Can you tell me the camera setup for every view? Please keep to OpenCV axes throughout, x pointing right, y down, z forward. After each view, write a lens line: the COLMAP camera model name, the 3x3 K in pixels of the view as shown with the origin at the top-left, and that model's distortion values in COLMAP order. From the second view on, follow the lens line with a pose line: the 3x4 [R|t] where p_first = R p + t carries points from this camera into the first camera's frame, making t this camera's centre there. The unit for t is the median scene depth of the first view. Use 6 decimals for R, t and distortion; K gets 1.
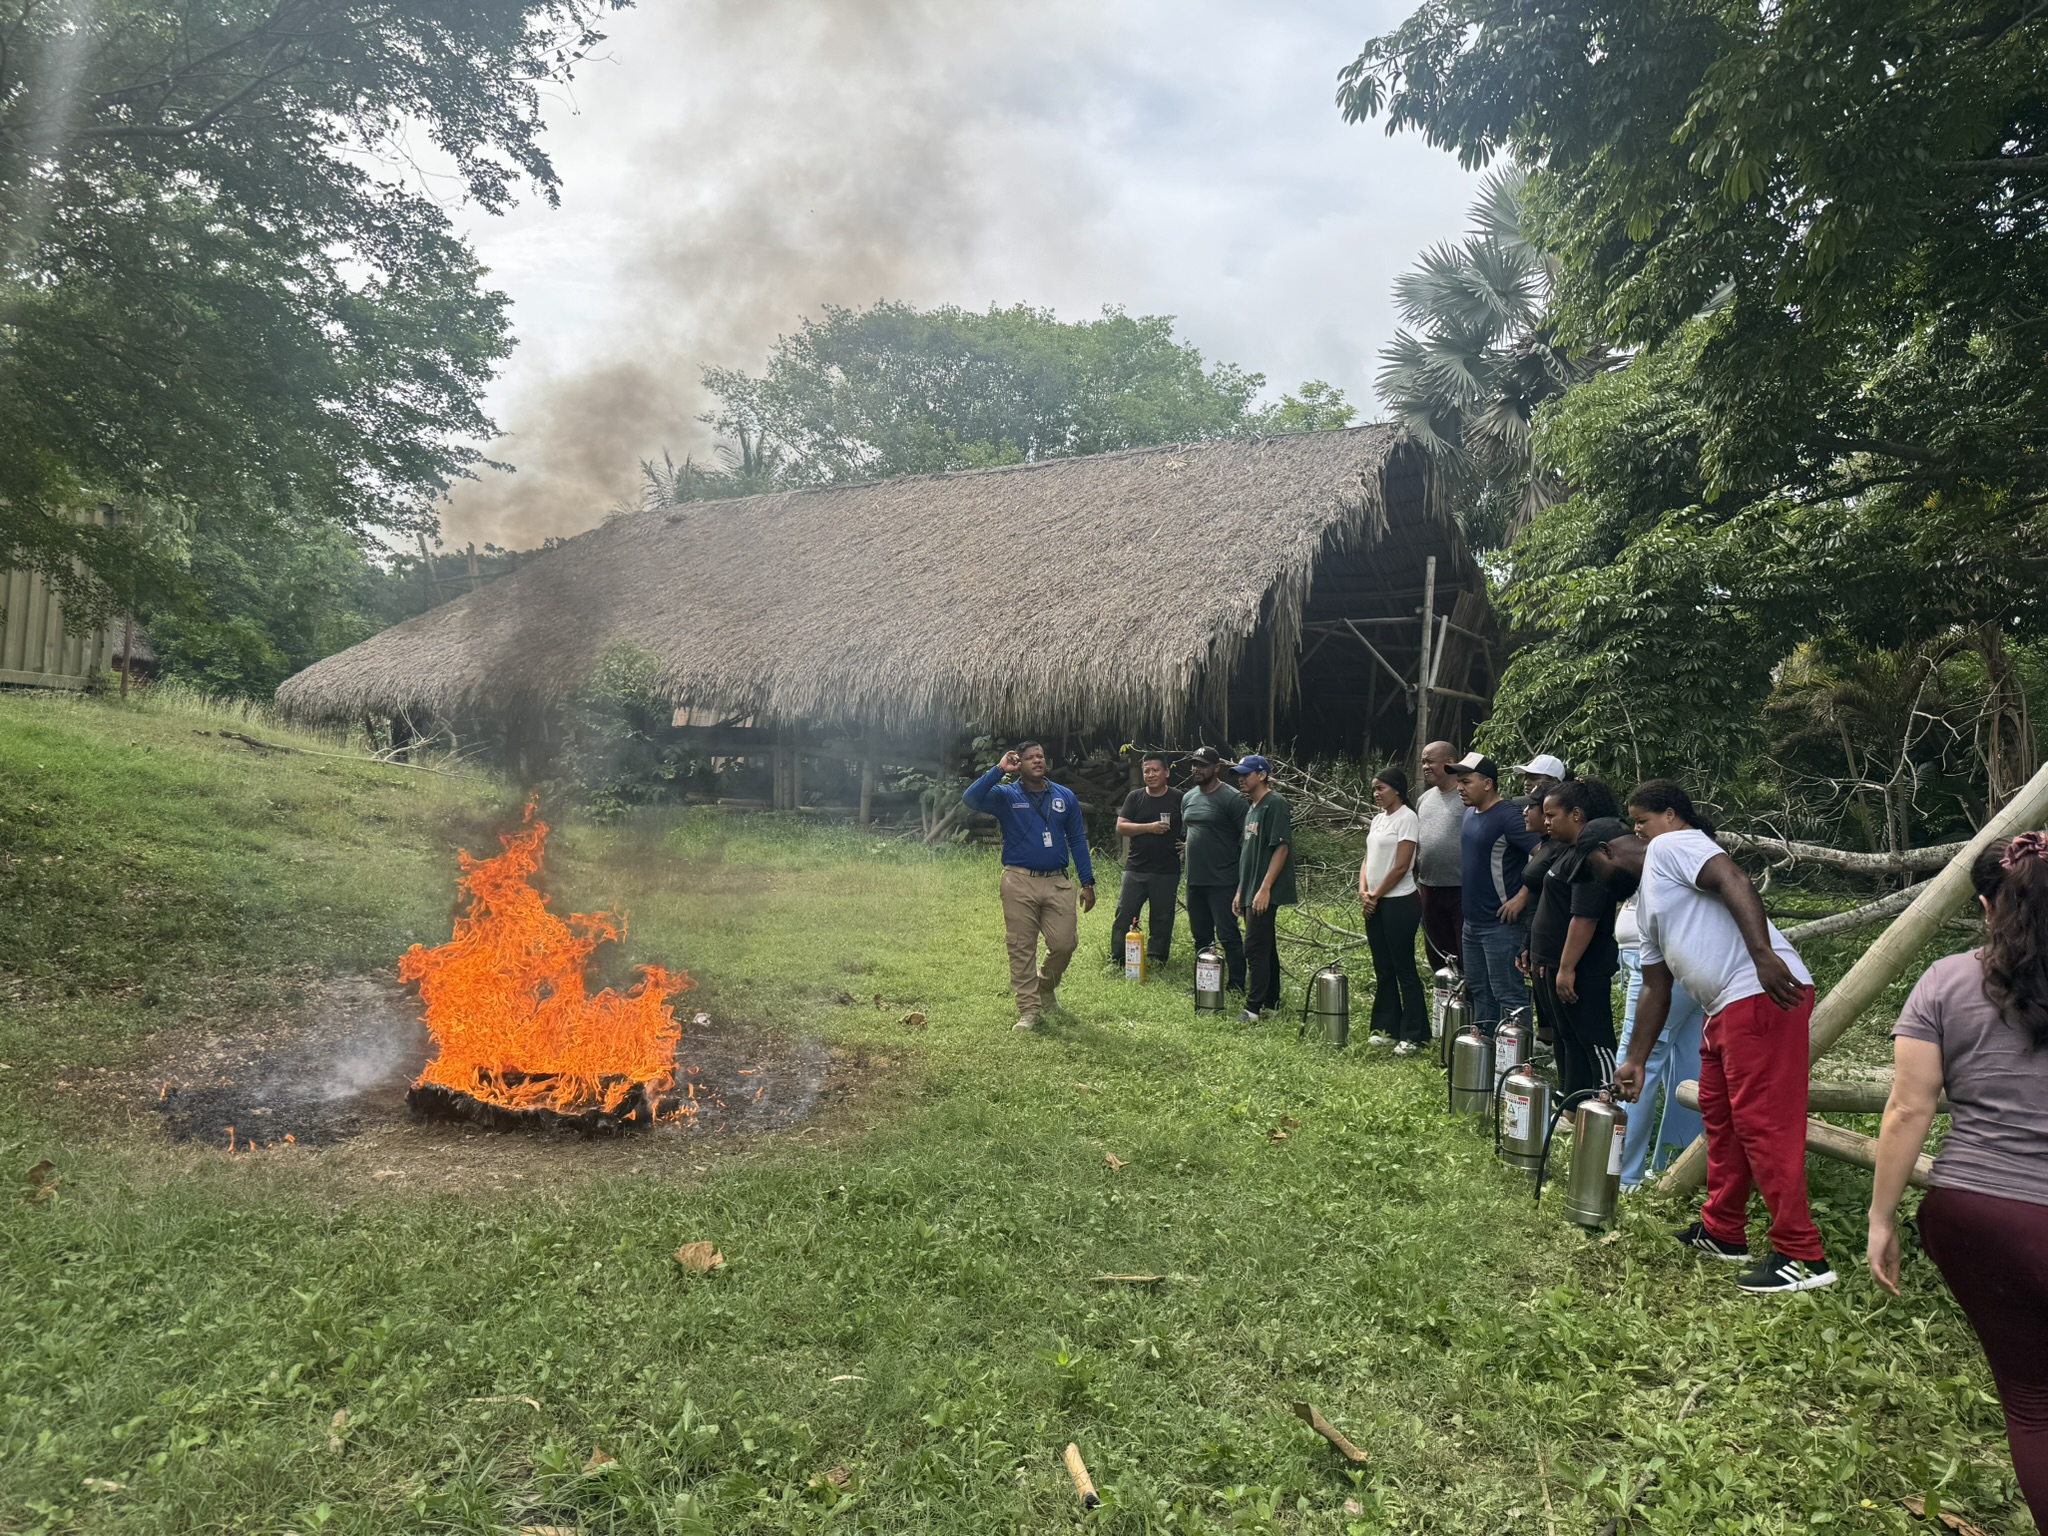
lens RADIAL K [[1438.3, 0, 1024.4], [0, 1438.3, 770.1], [0, 0, 1]] dist [0.002297, 0.000268]
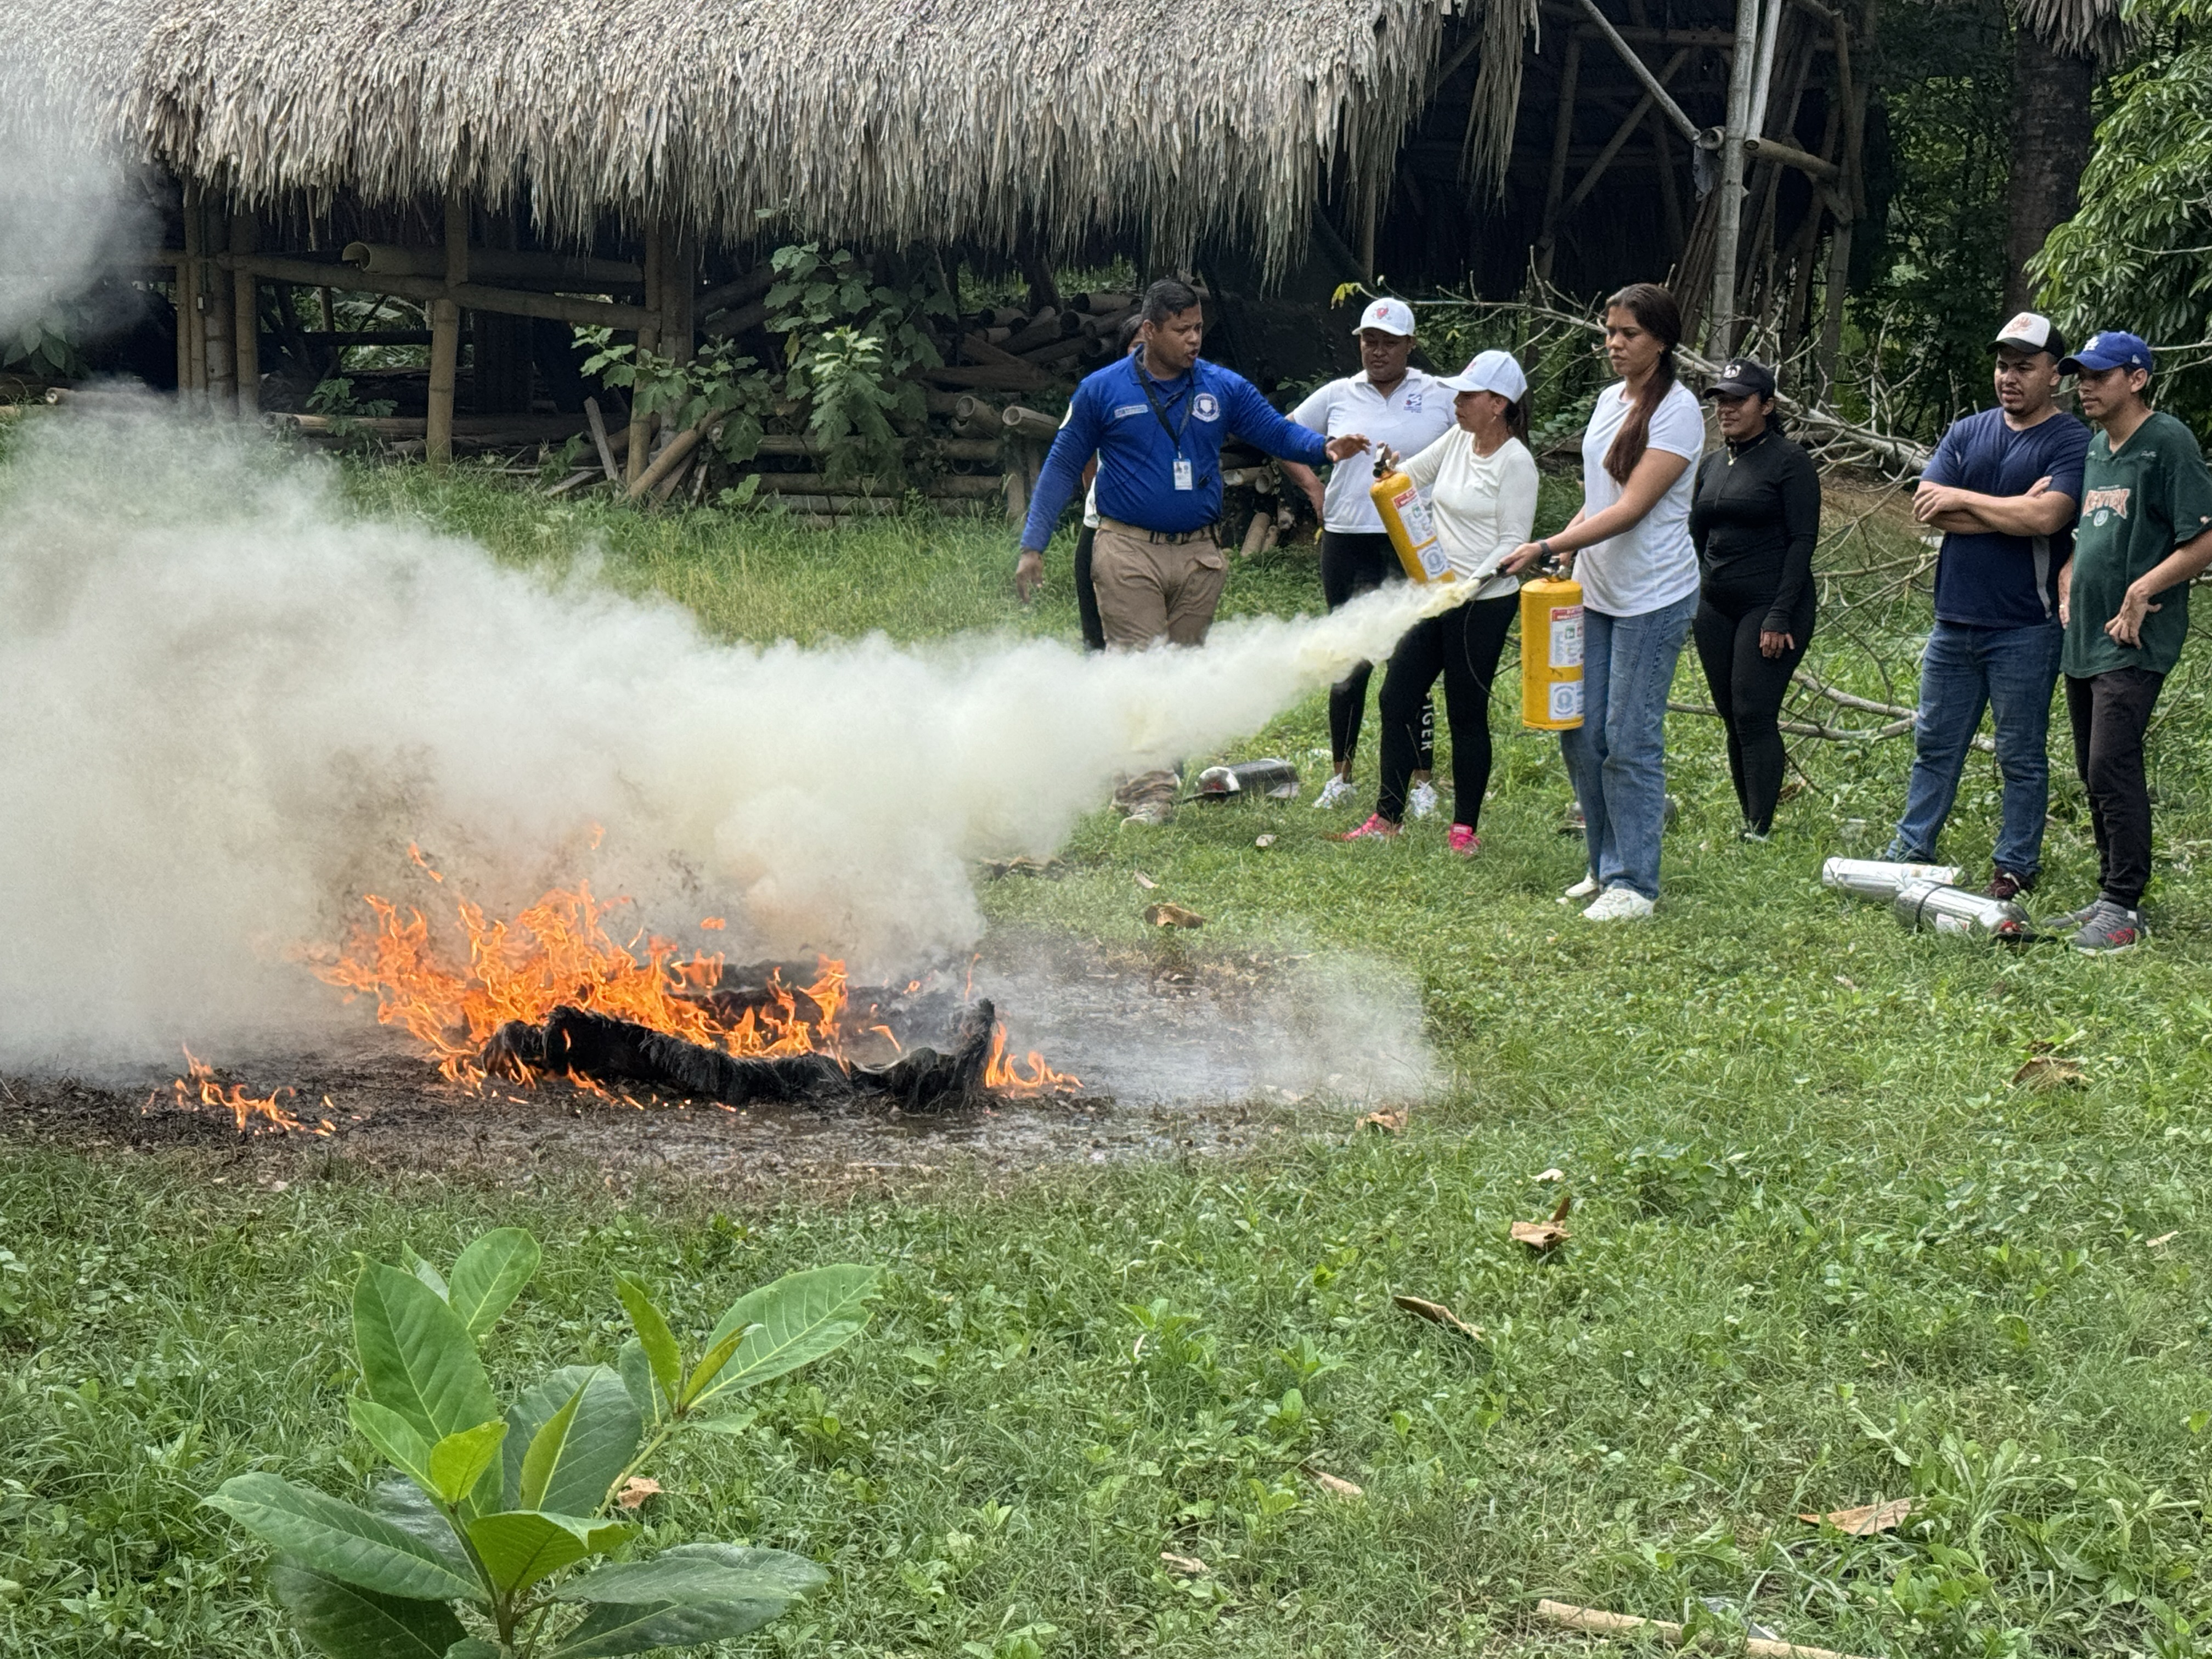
lens RADIAL K [[3728.4, 0, 1105.8], [0, 3728.4, 829.4], [0, 0, 1]] dist [0.059669, 0.000000]
pose [[0.986346, -0.005344, 0.164600, -0.118436], [-0.017017, 0.990816, 0.134142, -0.002920], [-0.163805, -0.135111, 0.977196, -0.063935]]
